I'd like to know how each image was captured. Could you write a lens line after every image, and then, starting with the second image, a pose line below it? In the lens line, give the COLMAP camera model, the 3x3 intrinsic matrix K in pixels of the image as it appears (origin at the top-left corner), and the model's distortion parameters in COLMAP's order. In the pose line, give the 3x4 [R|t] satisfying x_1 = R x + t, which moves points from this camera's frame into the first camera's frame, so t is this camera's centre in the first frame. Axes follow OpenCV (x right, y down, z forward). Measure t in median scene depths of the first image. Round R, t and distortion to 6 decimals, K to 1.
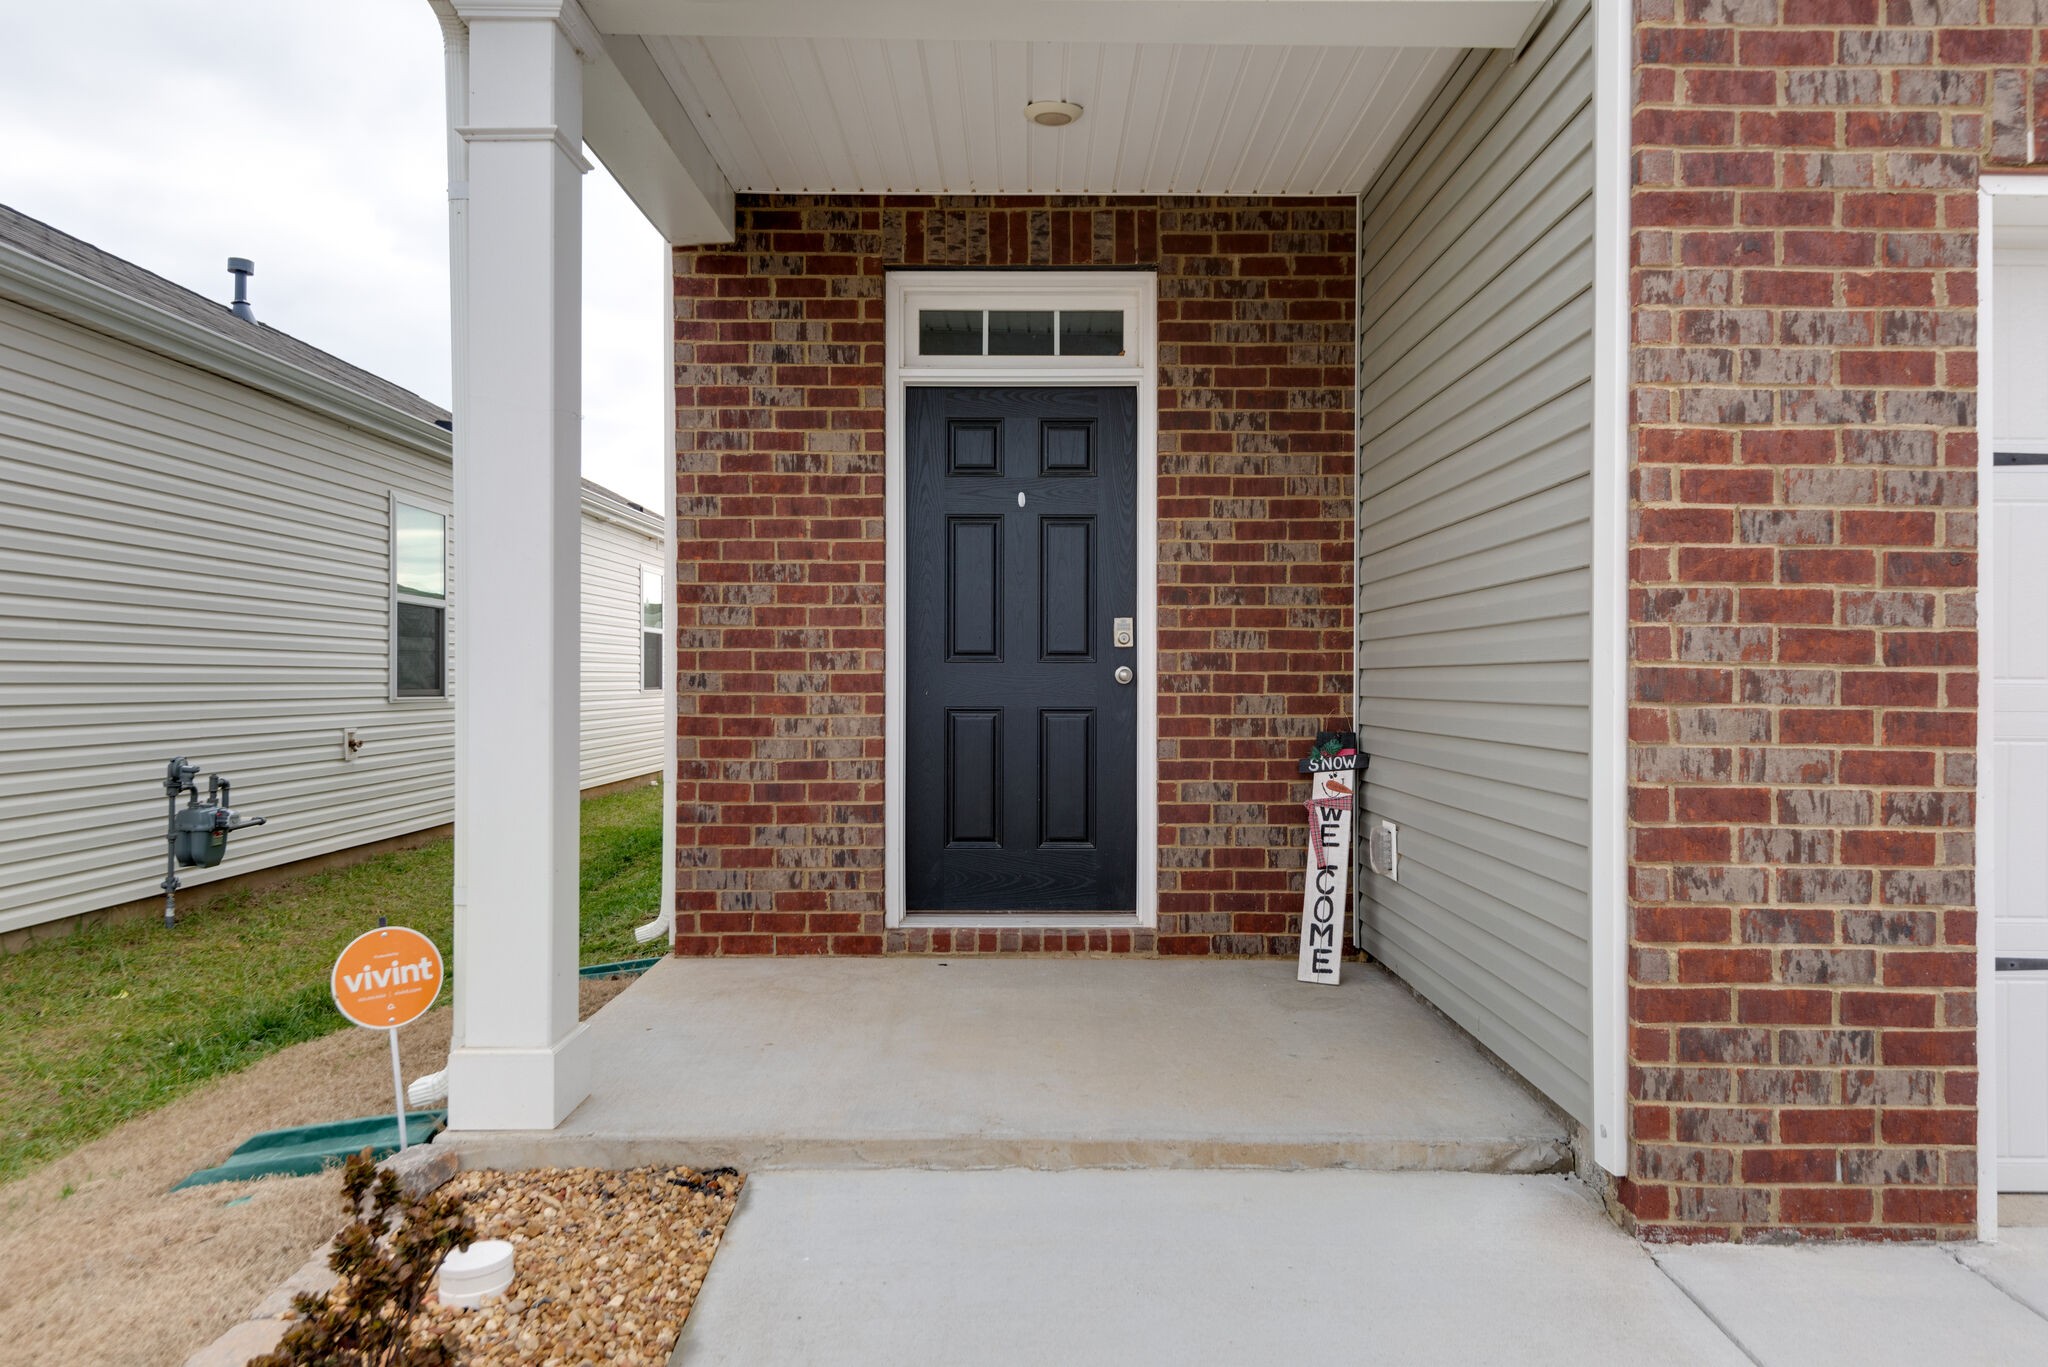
lens RADIAL K [[1290.0, 0, 1026.0], [0, 1290.0, 676.4], [0, 0, 1]] dist [0.020527, -0.001269]
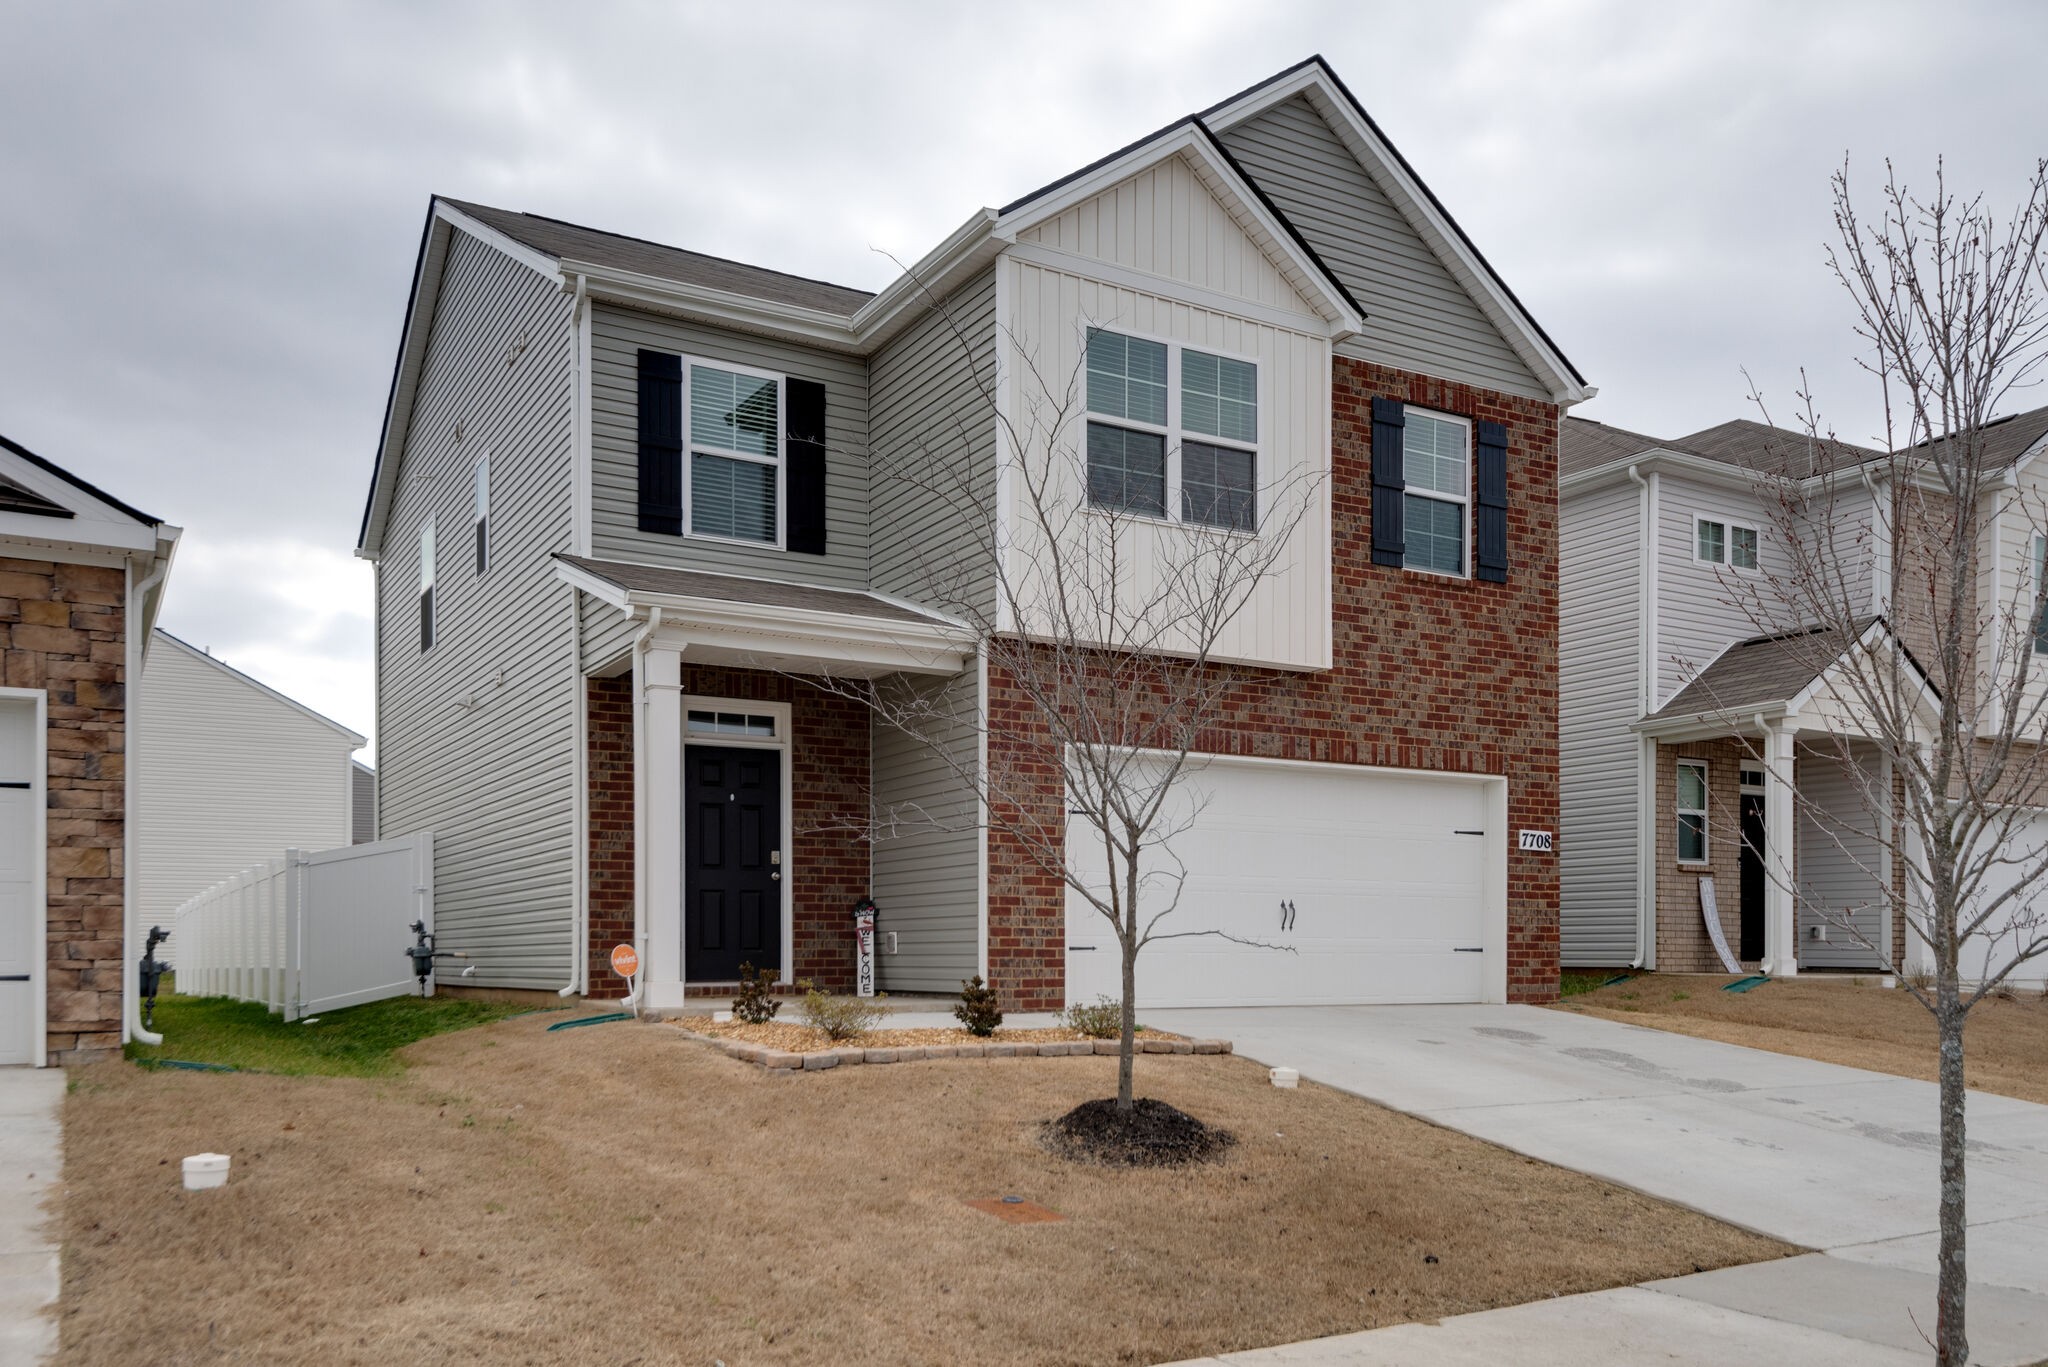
lens RADIAL K [[1659.1, 0, 1020.6], [0, 1659.1, 951.0], [0, 0, 1]] dist [0.005679, -0.005984]
pose [[0.865053, -0.003937, 0.501666, -1.056528], [0.004485, 0.999990, 0.000114, 0.137261], [-0.501661, 0.002151, 0.865061, -1.816185]]
